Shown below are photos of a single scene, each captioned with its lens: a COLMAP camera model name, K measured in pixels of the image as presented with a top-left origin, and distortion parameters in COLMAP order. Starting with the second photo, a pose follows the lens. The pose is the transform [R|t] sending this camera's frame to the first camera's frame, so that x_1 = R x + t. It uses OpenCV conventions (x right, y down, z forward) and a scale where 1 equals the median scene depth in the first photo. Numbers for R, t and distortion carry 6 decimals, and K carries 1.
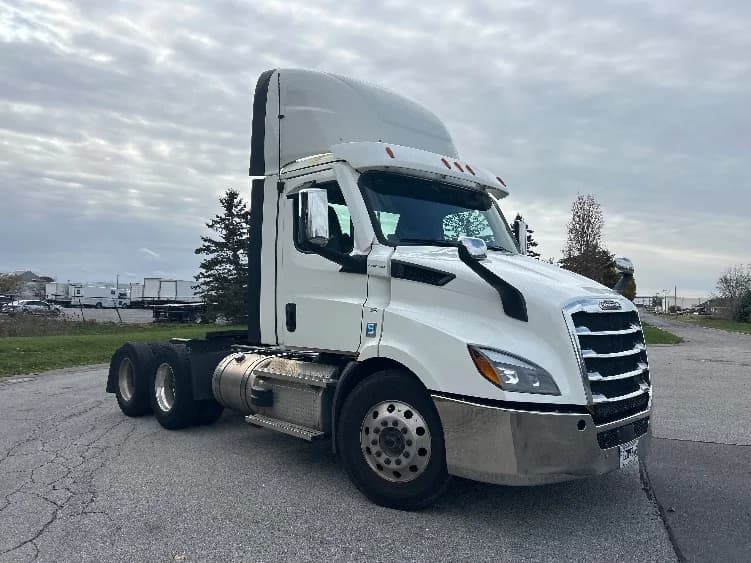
lens RADIAL K [[533.7, 0, 372.1], [0, 533.7, 285.3], [0, 0, 1]] dist [0.029023, -0.003750]
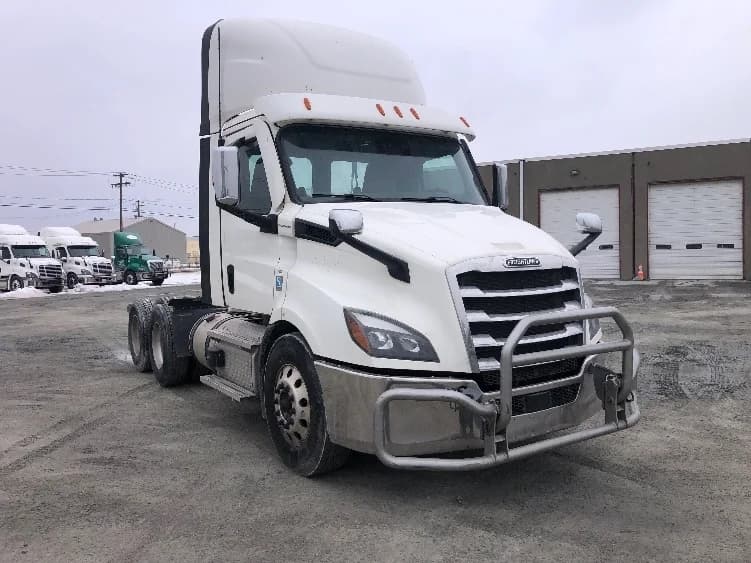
lens RADIAL K [[577.2, 0, 377.2], [0, 577.2, 265.1], [0, 0, 1]] dist [0.034769, -0.007772]
pose [[0.983550, -0.021217, -0.179386, 0.350974], [0.031803, 0.997905, 0.056343, -0.018525], [0.177814, -0.061121, 0.982164, 0.001781]]
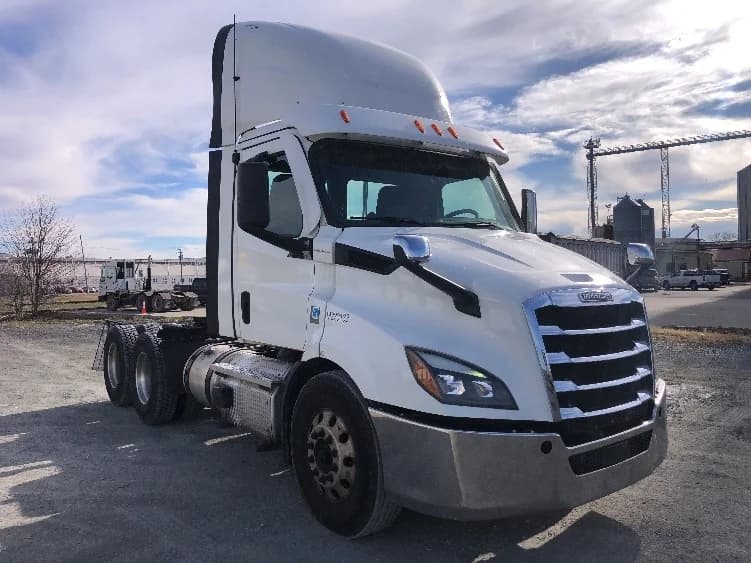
lens RADIAL K [[577.2, 0, 376.4], [0, 577.2, 271.3], [0, 0, 1]] dist [0.034769, -0.007772]
pose [[0.994259, -0.008839, -0.106635, 0.190587], [0.011768, 0.999570, 0.026868, -0.026223], [0.106352, -0.027968, 0.993935, 0.084269]]
